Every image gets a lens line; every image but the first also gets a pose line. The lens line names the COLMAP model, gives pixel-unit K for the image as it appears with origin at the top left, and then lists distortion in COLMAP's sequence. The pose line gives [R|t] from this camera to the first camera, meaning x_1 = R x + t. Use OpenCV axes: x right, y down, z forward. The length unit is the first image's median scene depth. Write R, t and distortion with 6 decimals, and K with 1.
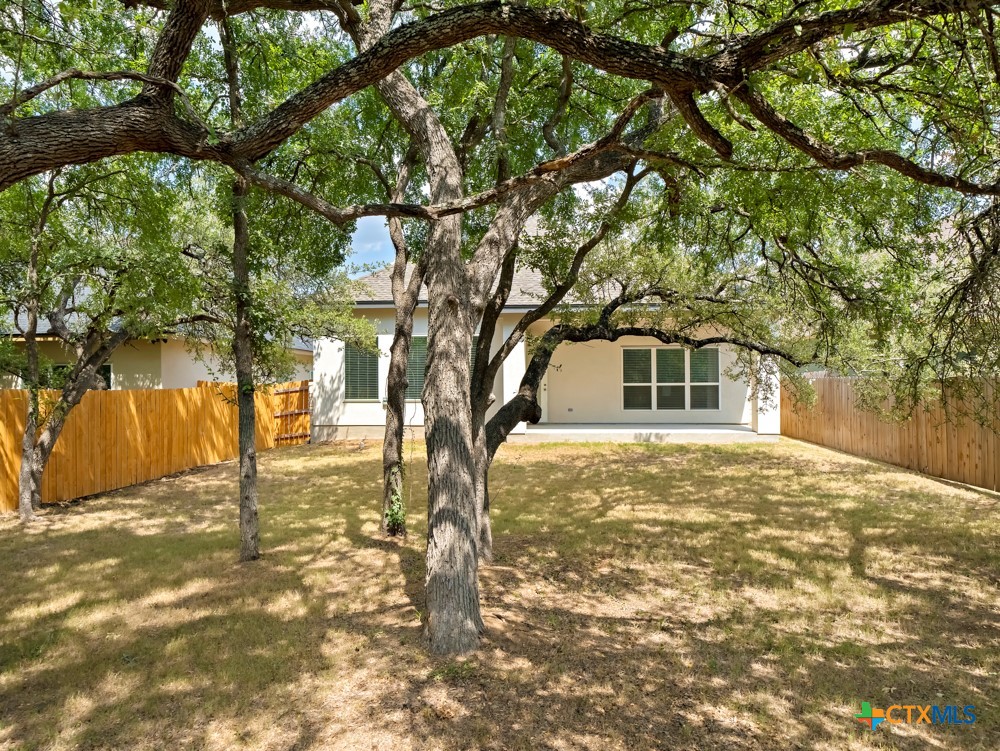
lens RADIAL K [[598.1, 0, 500.0], [0, 598.1, 375.5], [0, 0, 1]] dist [-0.003743, -0.000786]
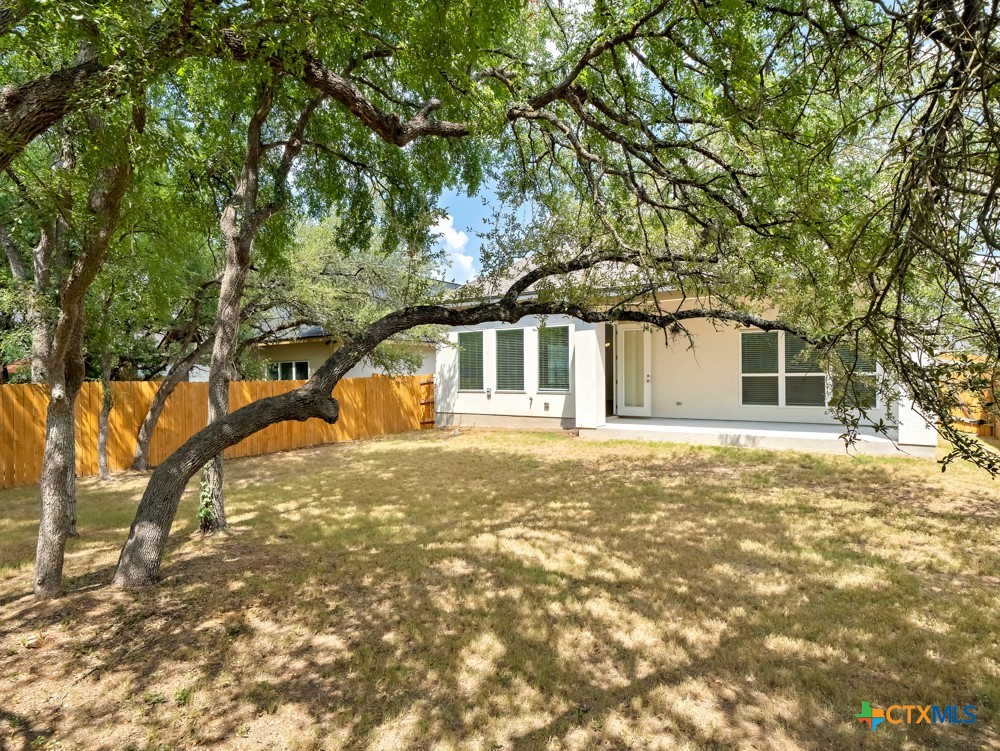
lens RADIAL K [[522.4, 0, 500.0], [0, 522.4, 375.5], [0, 0, 1]] dist [0.001328, 0.000091]
pose [[0.879667, -0.002158, -0.475586, 0.504585], [0.010502, 0.999834, 0.014888, 0.003216], [0.475475, -0.018091, 0.879543, 0.371040]]
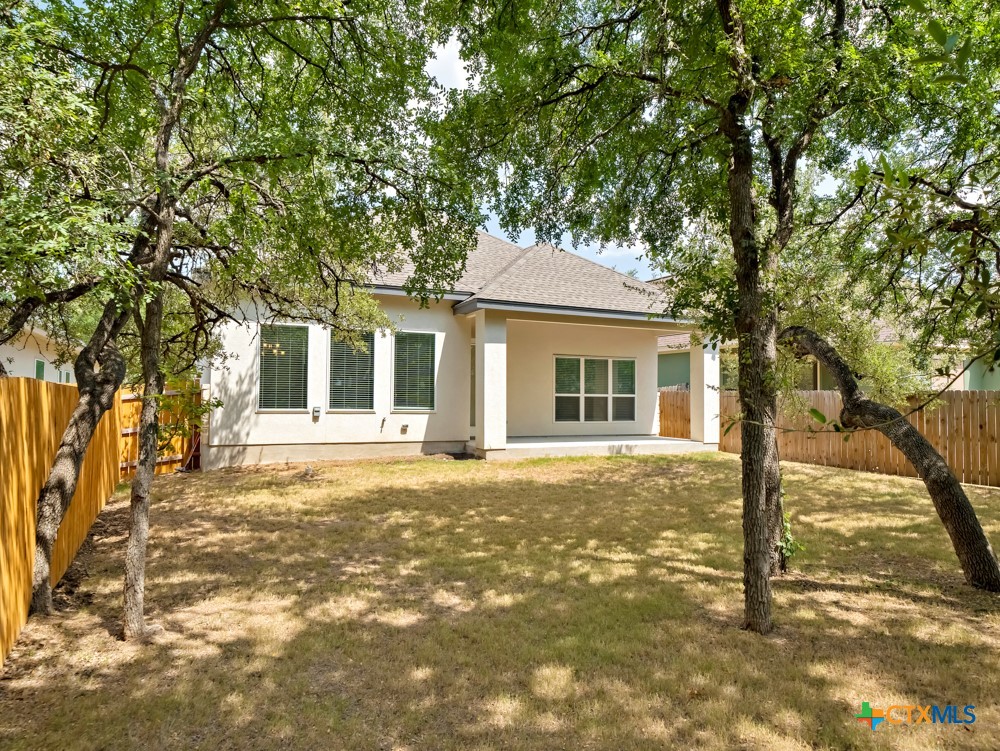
lens RADIAL K [[638.8, 0, 500.0], [0, 638.8, 375.5], [0, 0, 1]] dist [0.020427, -0.000285]
pose [[0.866313, 0.033447, 0.498380, -0.724086], [-0.022515, 0.999356, -0.027932, 0.029349], [-0.498993, 0.012977, 0.866509, 0.342034]]
